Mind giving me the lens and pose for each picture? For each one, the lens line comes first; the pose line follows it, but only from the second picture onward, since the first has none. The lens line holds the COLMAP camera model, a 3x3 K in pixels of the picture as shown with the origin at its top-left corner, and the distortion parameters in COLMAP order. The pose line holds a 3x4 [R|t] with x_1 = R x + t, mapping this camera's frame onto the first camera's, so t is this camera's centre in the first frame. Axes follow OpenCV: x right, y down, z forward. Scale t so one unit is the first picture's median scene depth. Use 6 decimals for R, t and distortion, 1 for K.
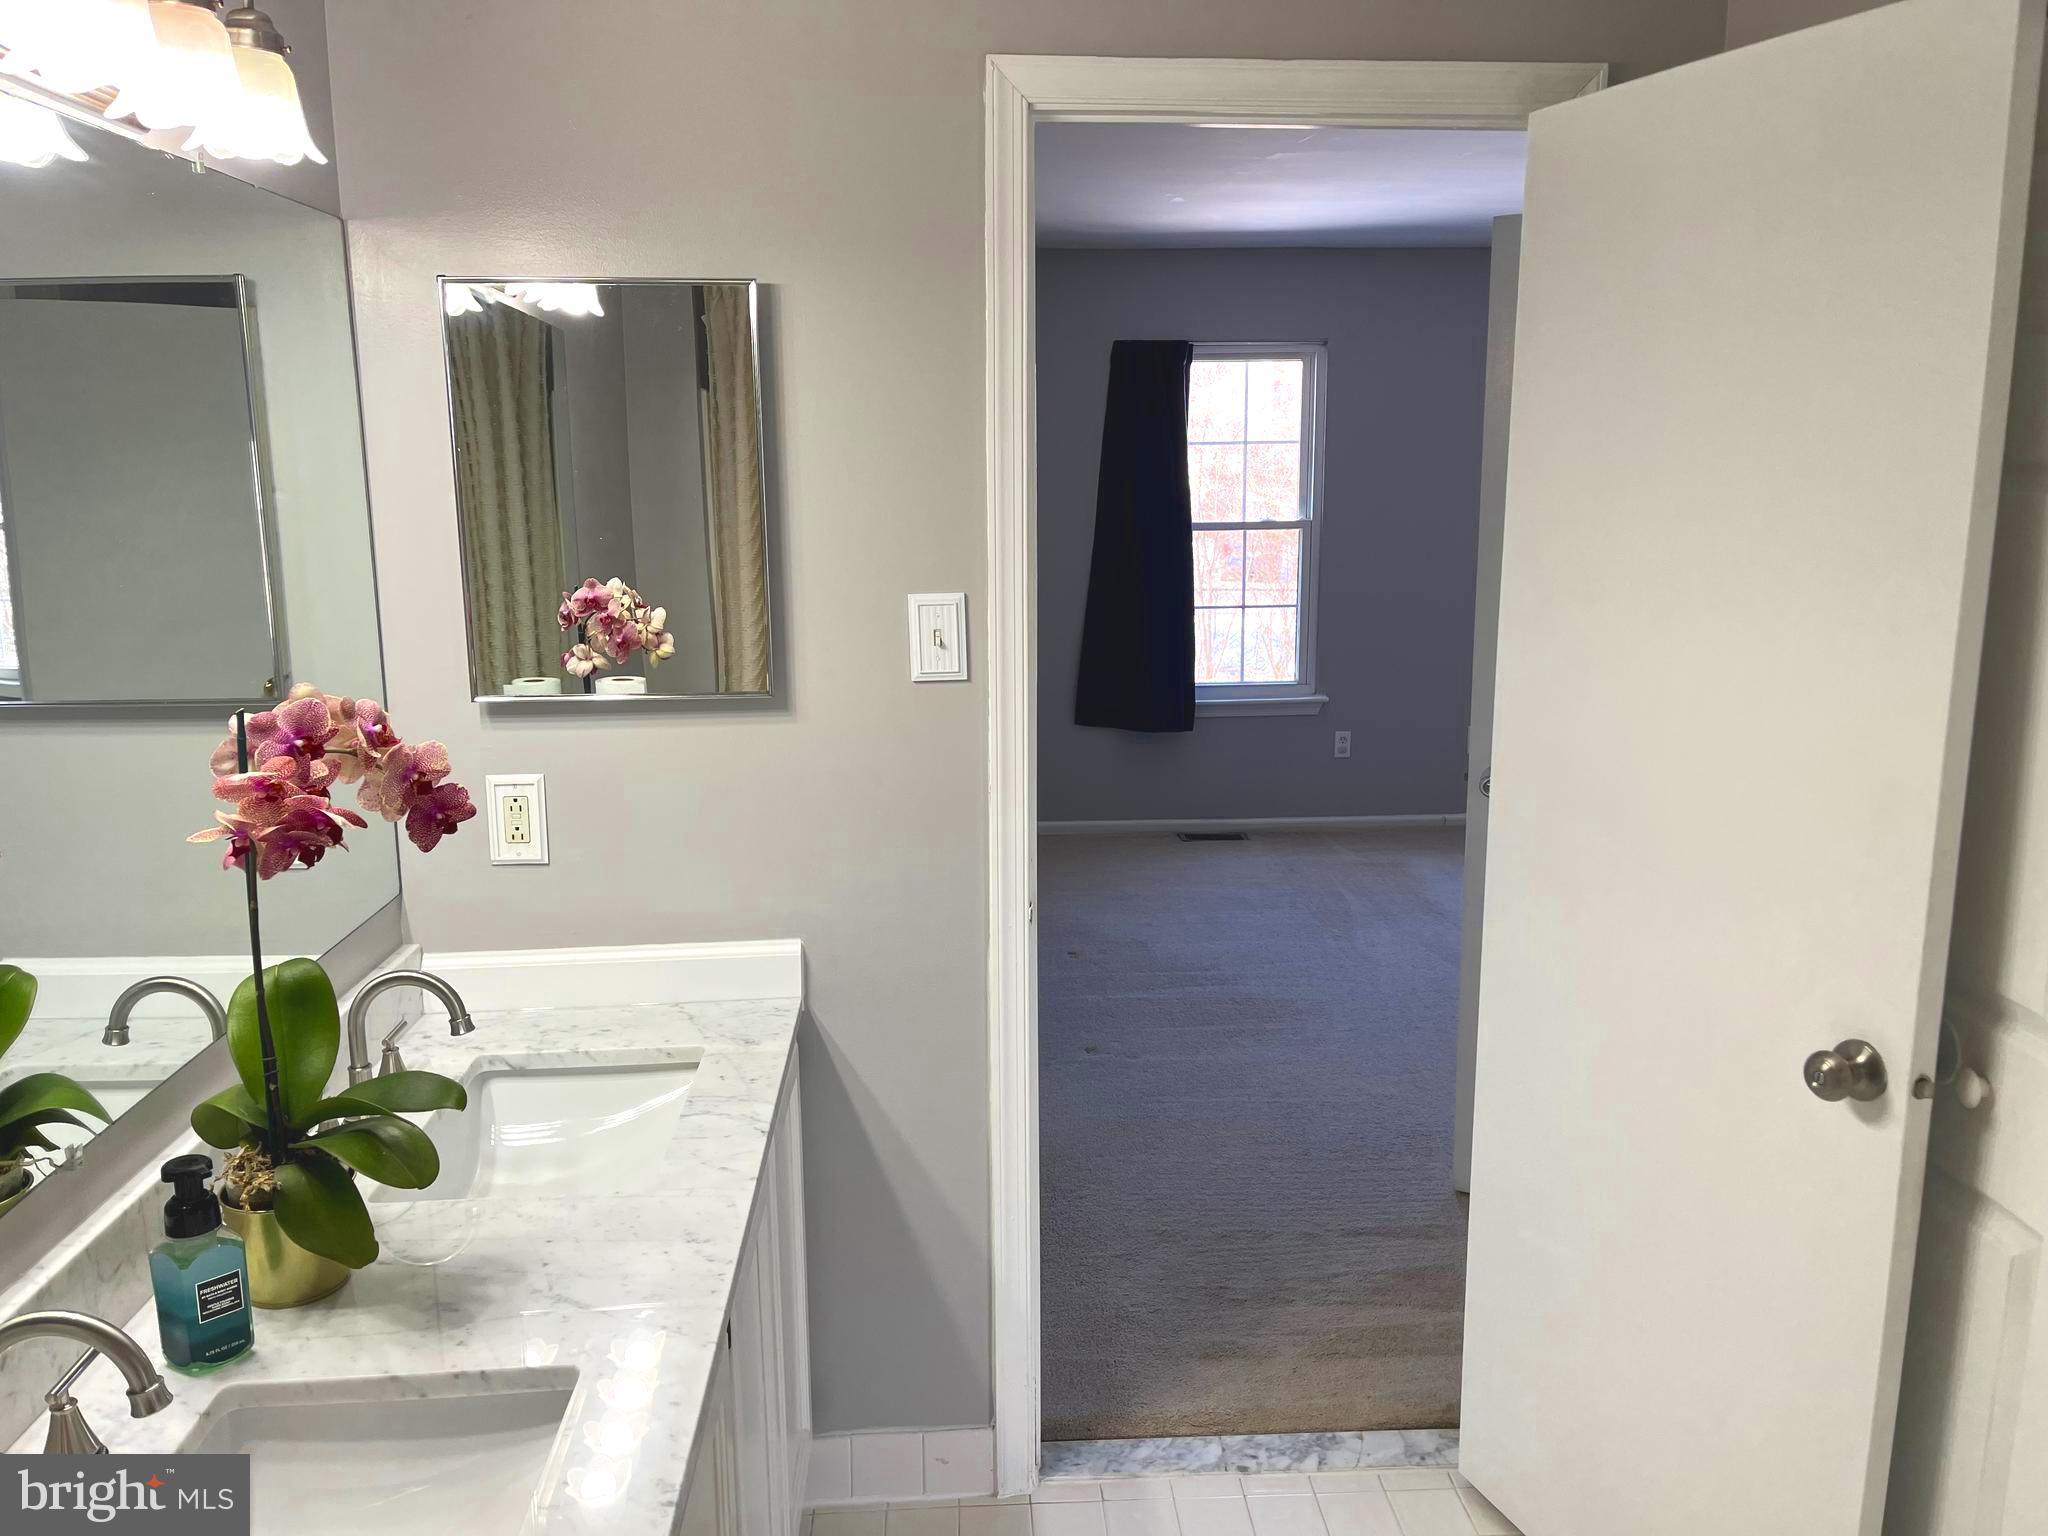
lens RADIAL K [[1552.3, 0, 1029.9], [0, 1552.3, 762.7], [0, 0, 1]] dist [0.074652, -0.093349]
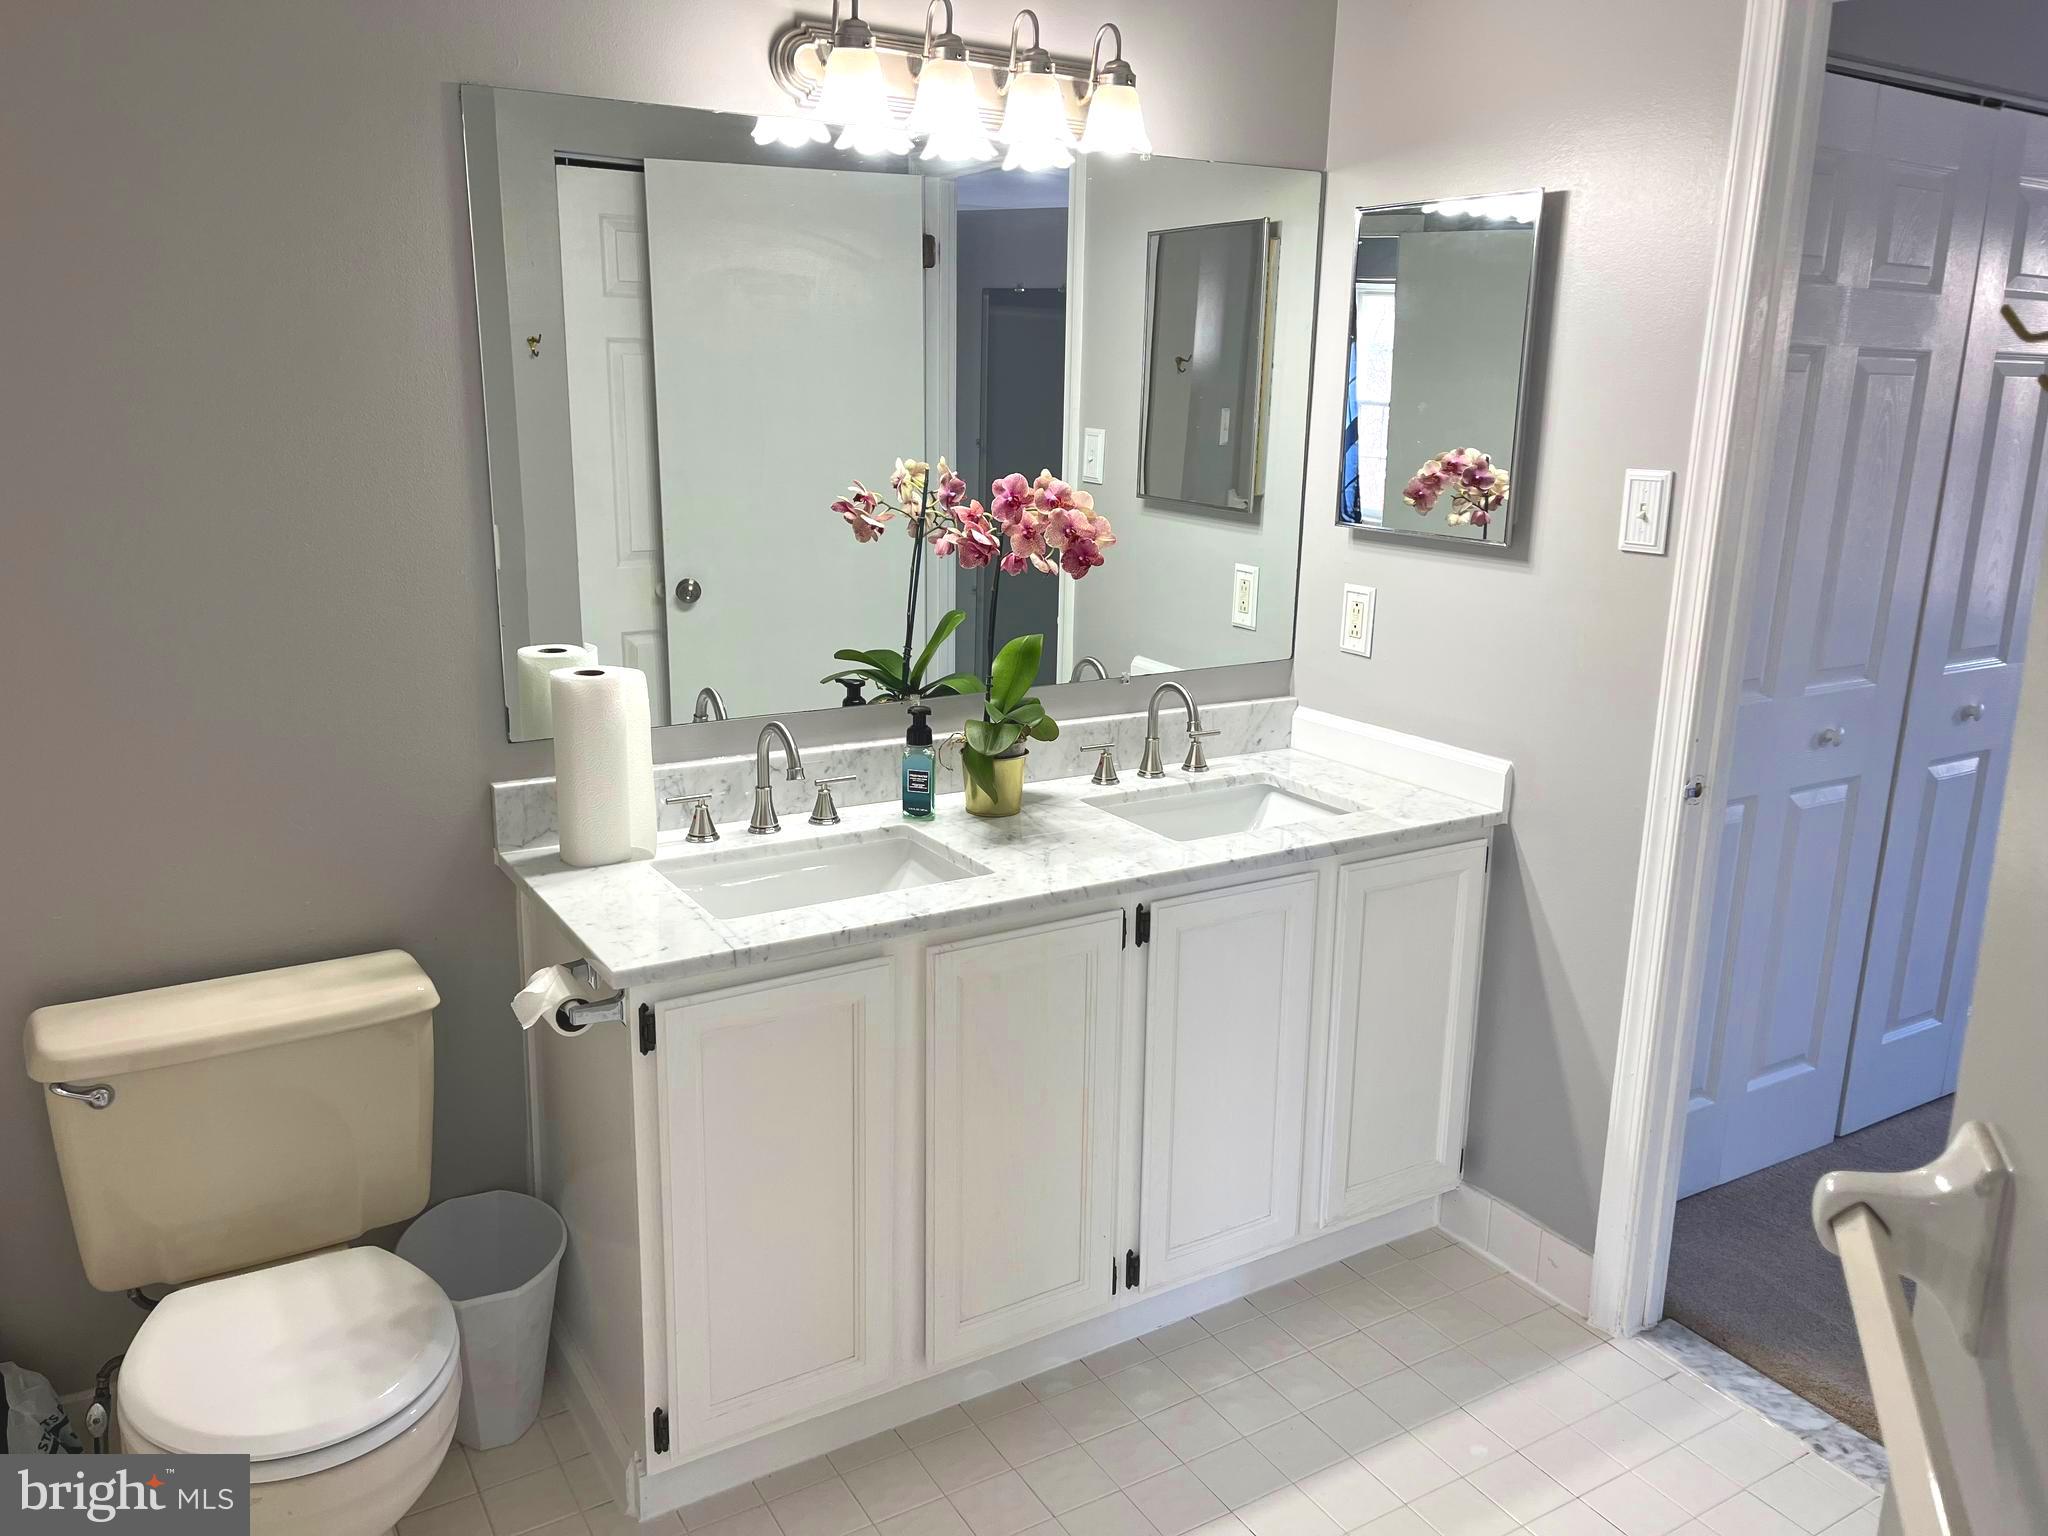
lens RADIAL K [[1548.1, 0, 1037.1], [0, 1548.1, 736.8], [0, 0, 1]] dist [0.081648, -0.099928]
pose [[0.472218, 0.216399, -0.854506, 0.633634], [-0.187723, 0.971848, 0.142376, -0.003837], [0.861261, 0.093178, 0.499548, 0.102296]]
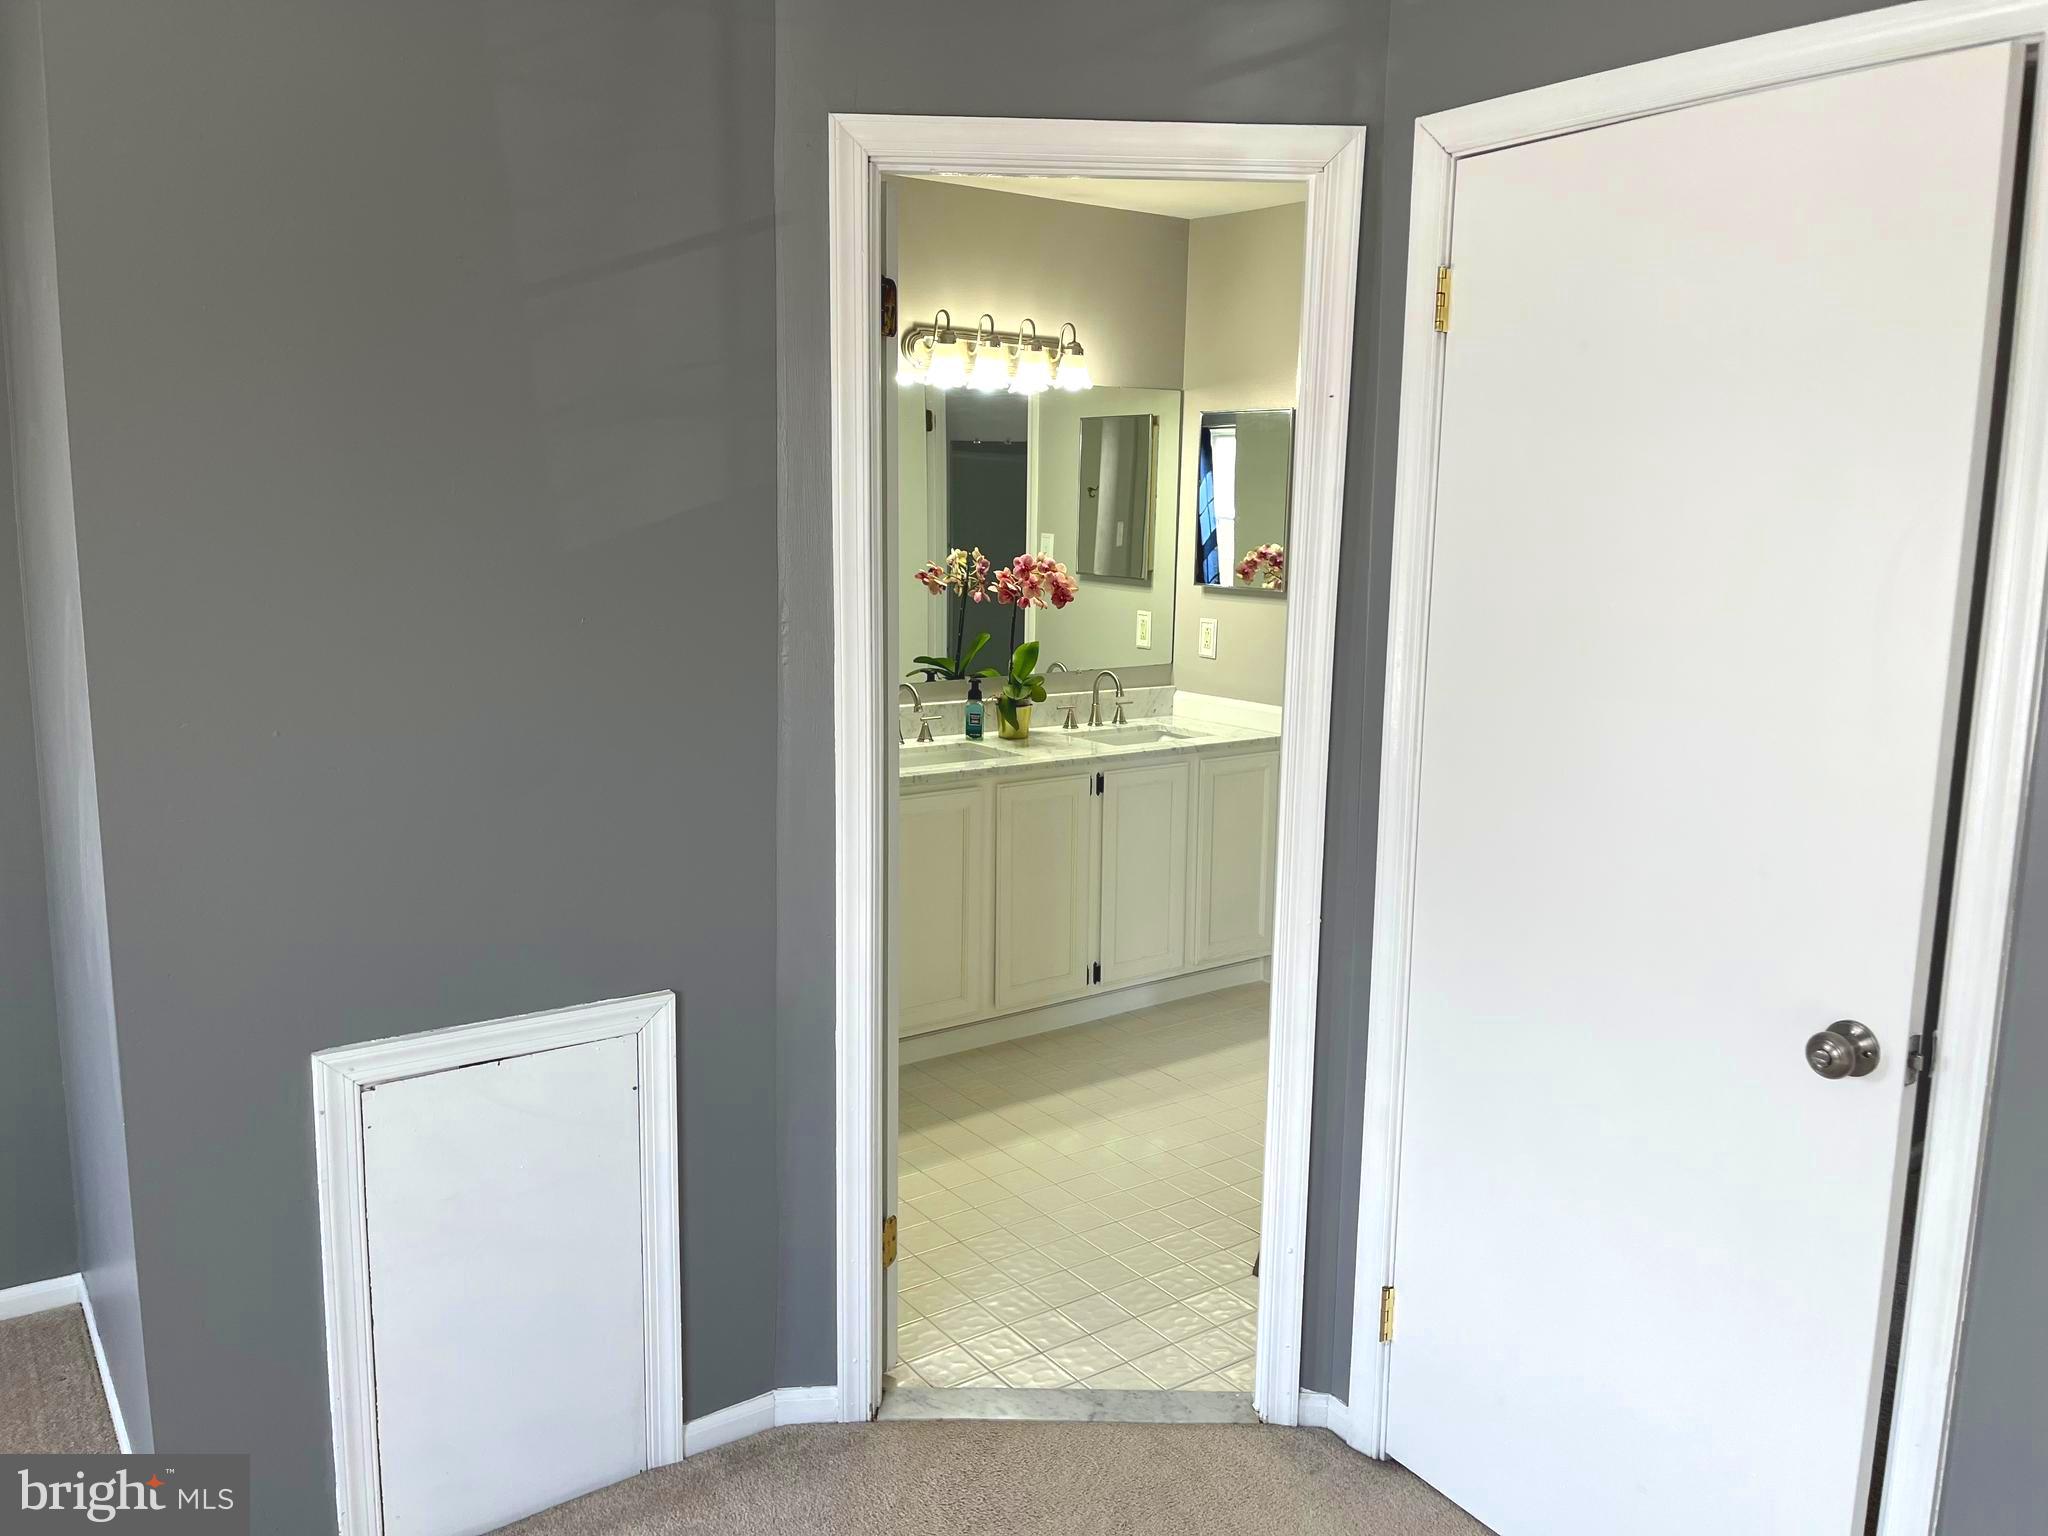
lens RADIAL K [[1536.3, 0, 1040.4], [0, 1536.3, 757.2], [0, 0, 1]] dist [0.068135, -0.109529]
pose [[0.542097, 0.157484, -0.825427, 1.345418], [-0.177332, 0.981600, 0.070817, 0.084767], [0.821392, 0.107985, 0.560049, -0.444233]]
